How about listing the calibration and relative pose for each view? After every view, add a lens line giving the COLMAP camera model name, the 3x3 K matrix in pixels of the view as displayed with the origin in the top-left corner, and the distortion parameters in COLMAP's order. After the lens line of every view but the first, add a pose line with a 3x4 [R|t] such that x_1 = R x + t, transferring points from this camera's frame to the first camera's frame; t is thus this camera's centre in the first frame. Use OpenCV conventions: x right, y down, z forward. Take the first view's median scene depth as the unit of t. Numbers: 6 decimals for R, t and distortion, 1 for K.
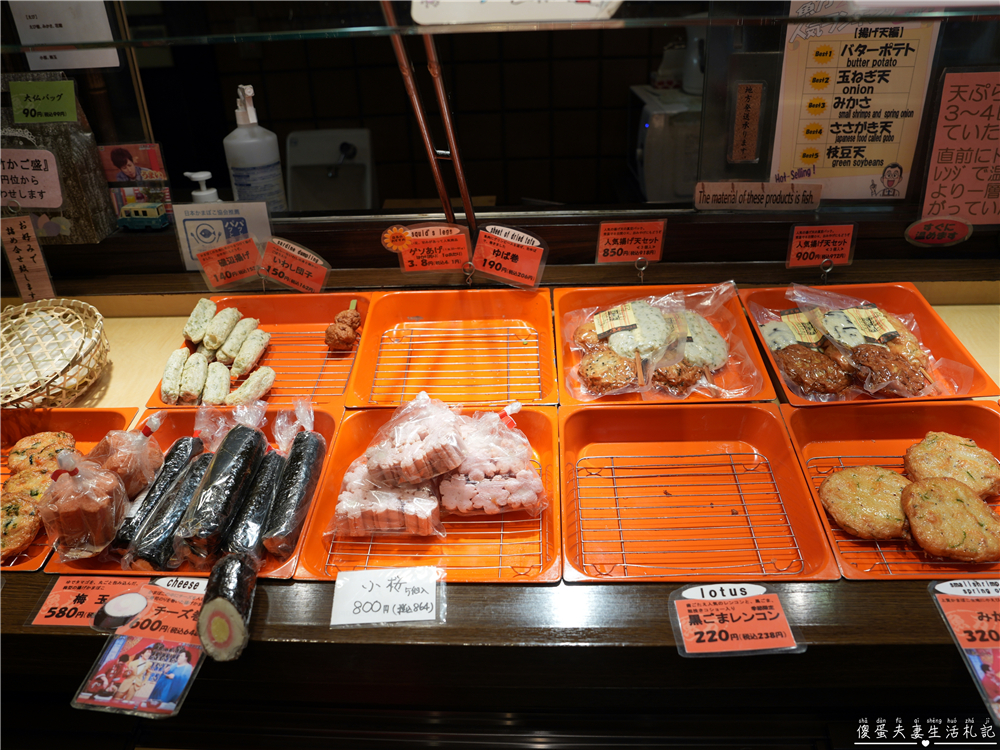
lens RADIAL K [[770.8, 0, 506.3], [0, 770.8, 379.5], [0, 0, 1]] dist [-0.092497, 0.056638]
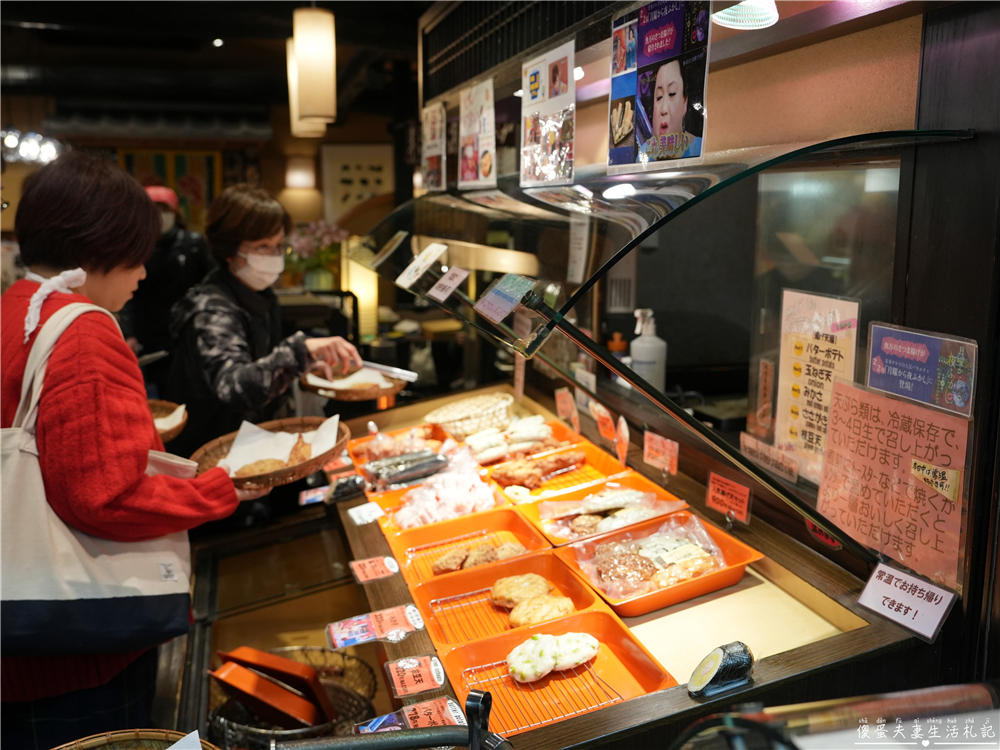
lens RADIAL K [[980.2, 0, 500.9], [0, 980.2, 373.4], [0, 0, 1]] dist [0.001027, 0.000000]
pose [[0.299403, 0.194418, -0.934109, 1.658733], [-0.457006, 0.888631, 0.038471, -0.240178], [0.837558, 0.415375, 0.354909, 0.091162]]
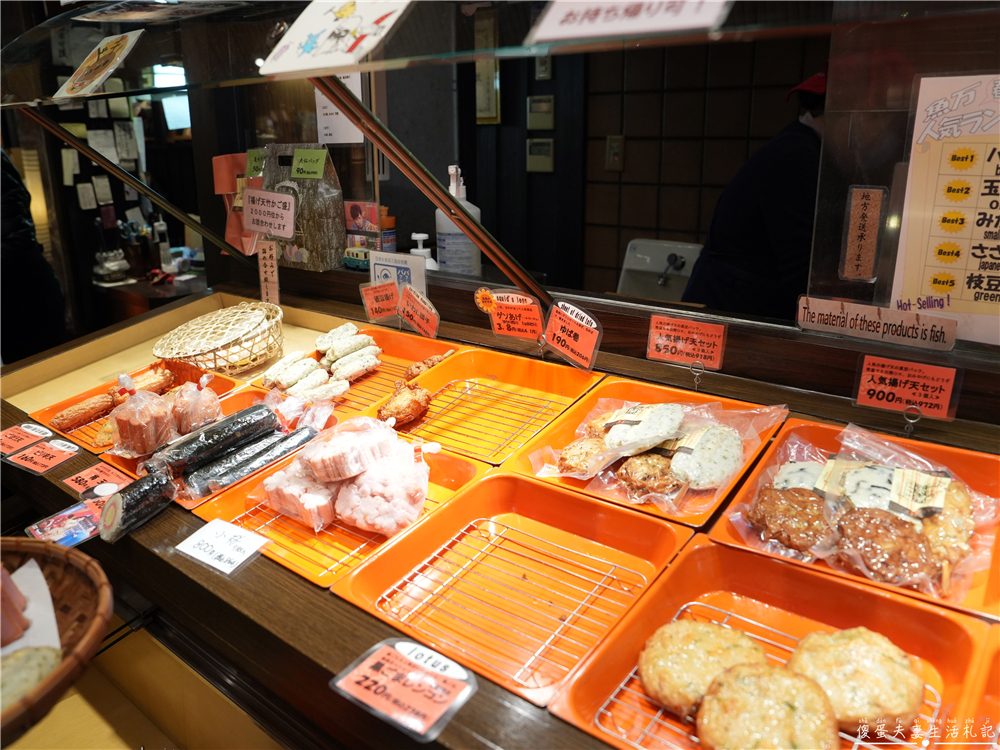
lens RADIAL K [[770.8, 0, 497.1], [0, 770.8, 373.9], [0, 0, 1]] dist [-0.092497, 0.056638]
pose [[0.798718, 0.202900, -0.566463, 0.509915], [-0.298321, 0.951110, -0.079959, -0.000342], [0.522545, 0.232853, 0.820199, 0.130758]]
